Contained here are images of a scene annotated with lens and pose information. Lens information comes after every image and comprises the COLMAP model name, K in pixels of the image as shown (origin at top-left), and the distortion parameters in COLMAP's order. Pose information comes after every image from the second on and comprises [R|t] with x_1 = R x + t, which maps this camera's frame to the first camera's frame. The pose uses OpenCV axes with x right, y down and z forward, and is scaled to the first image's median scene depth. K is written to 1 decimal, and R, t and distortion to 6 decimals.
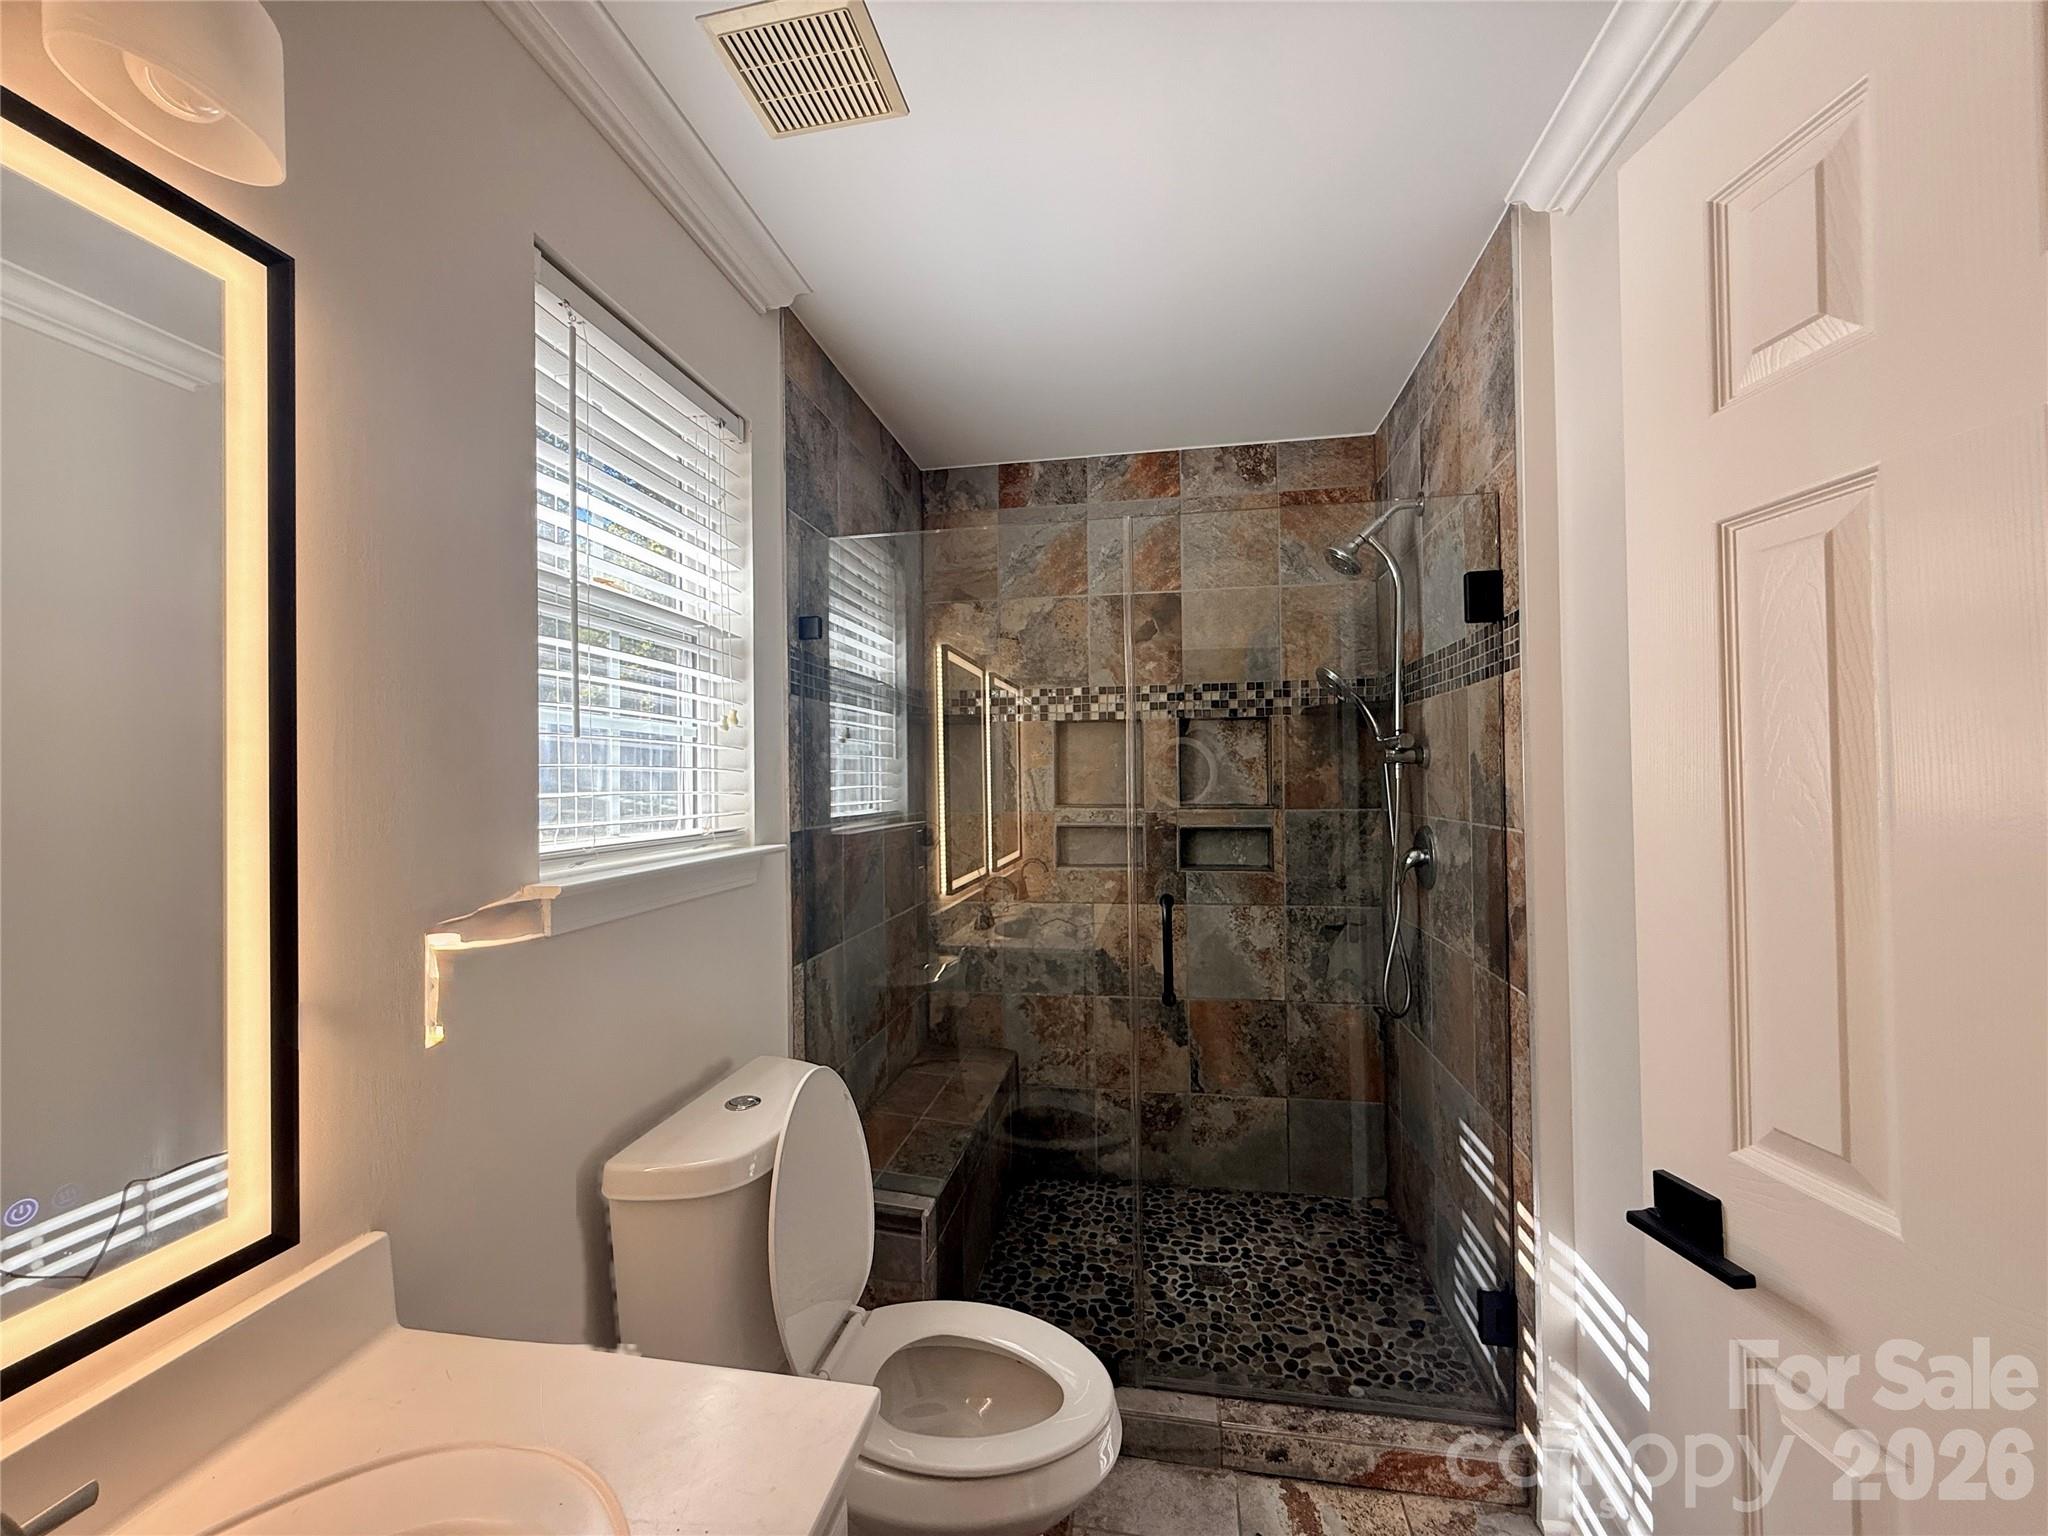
lens RADIAL K [[819.3, 0, 1023.4], [0, 819.3, 769.5], [0, 0, 1]] dist [-0.000510, 0.000215]
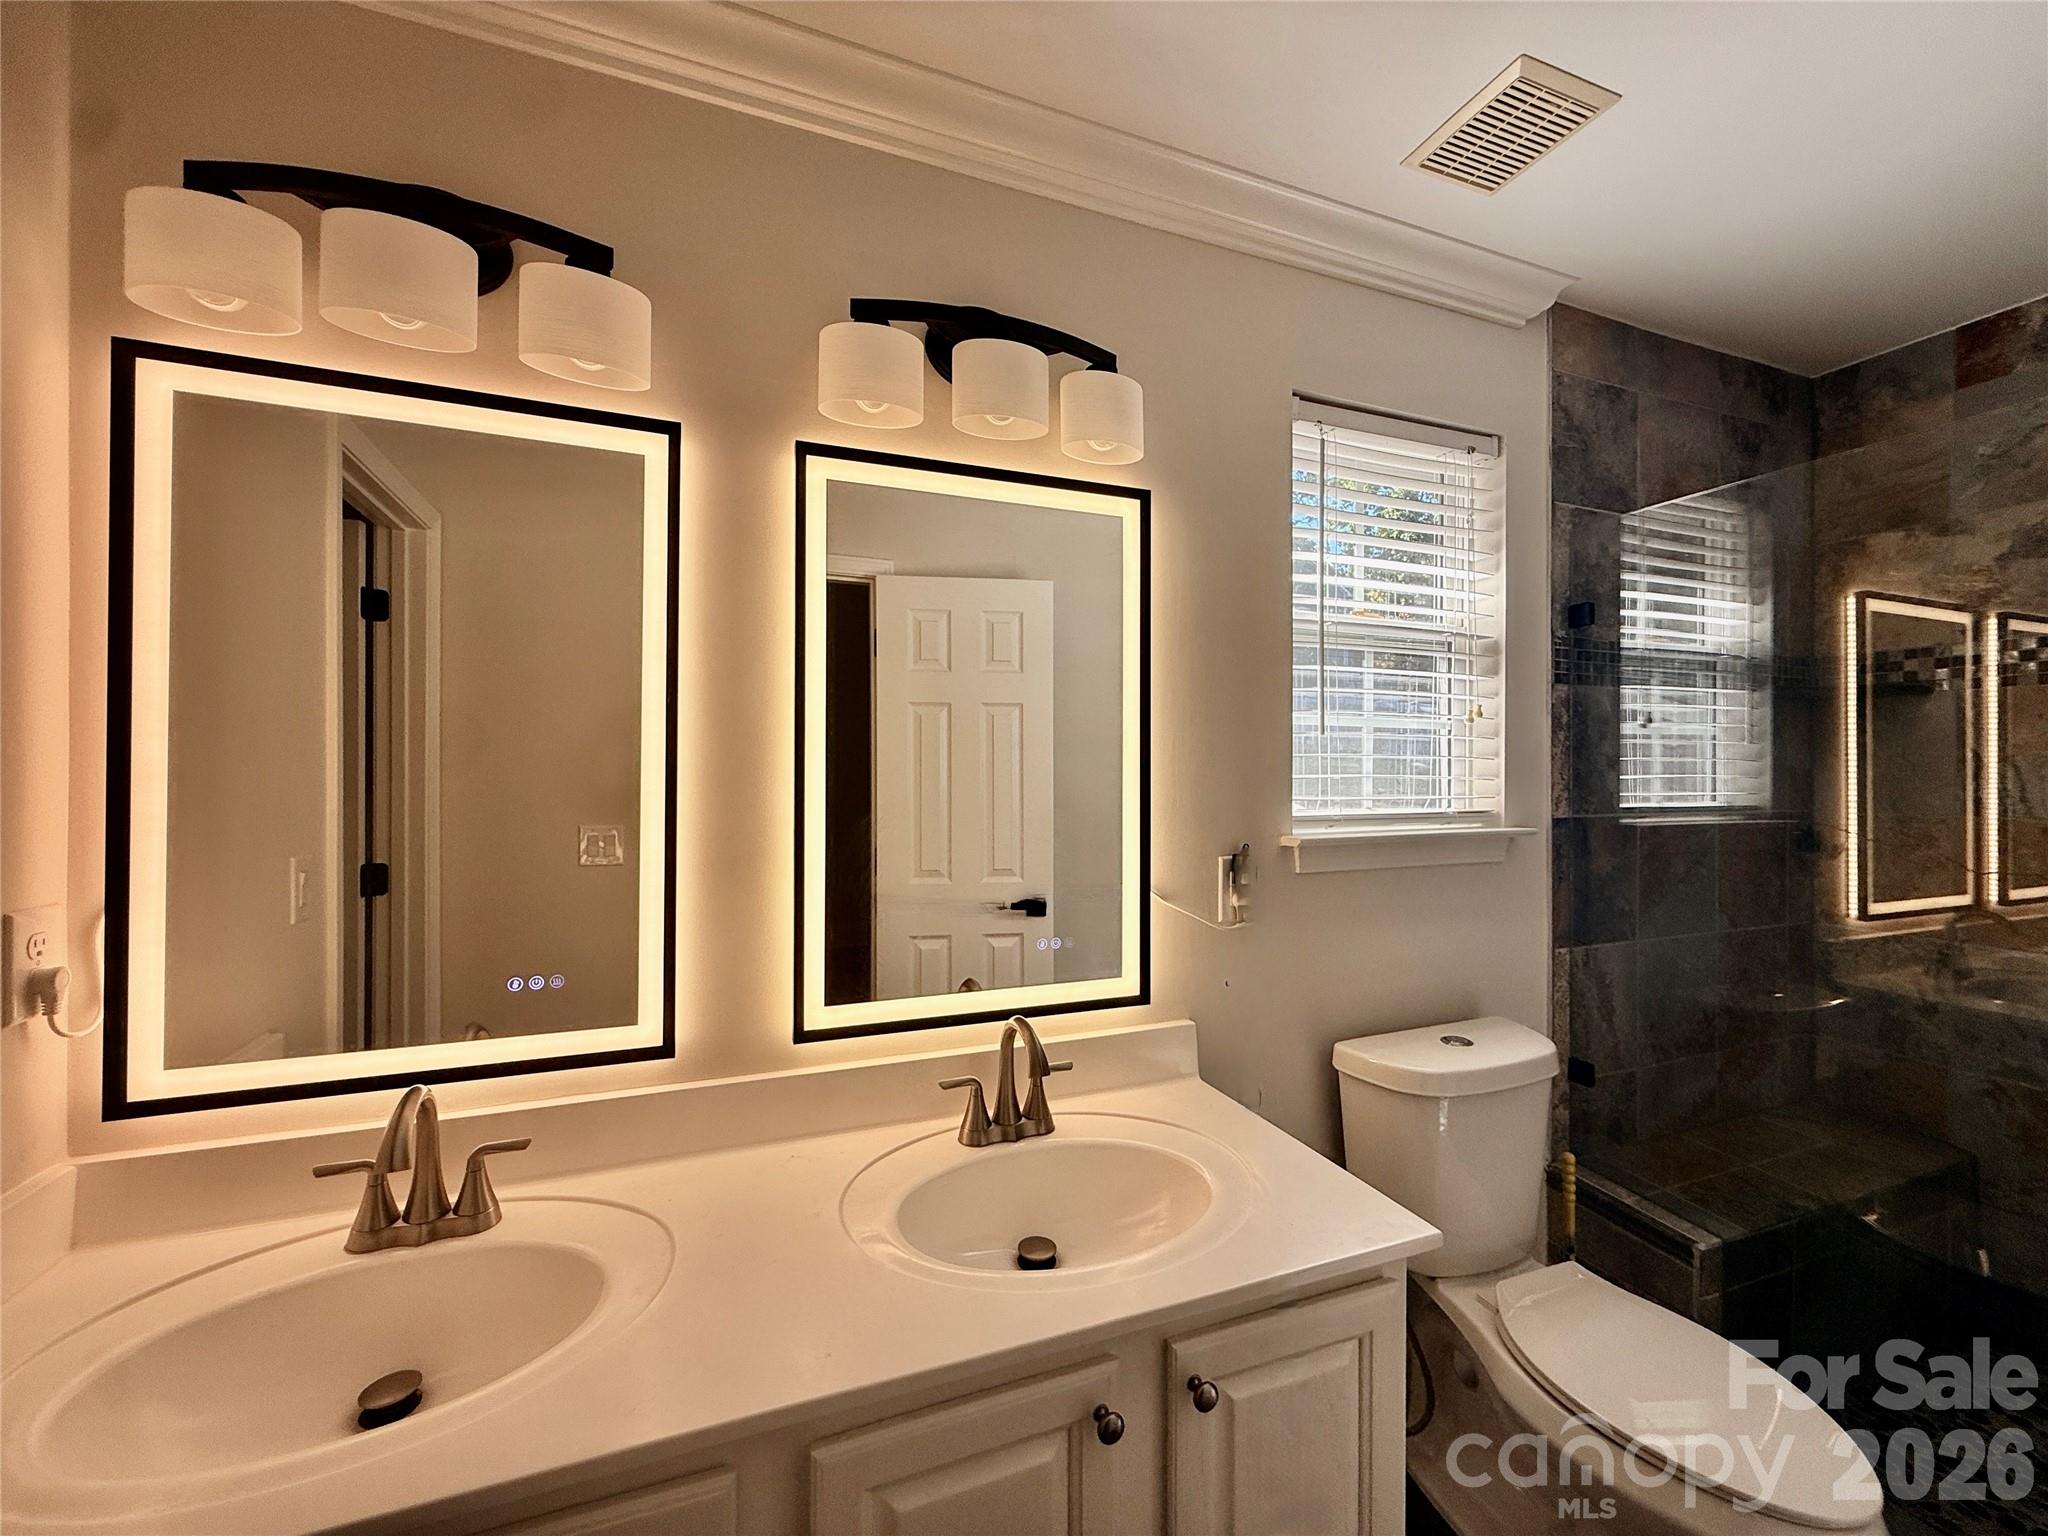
lens RADIAL K [[819.3, 0, 1022.5], [0, 819.3, 768.1], [0, 0, 1]] dist [-0.000510, 0.000215]
pose [[0.519057, 0.012760, -0.854644, 0.248169], [0.001837, 0.999870, 0.016044, -0.004108], [0.854738, -0.009898, 0.518966, -0.103869]]
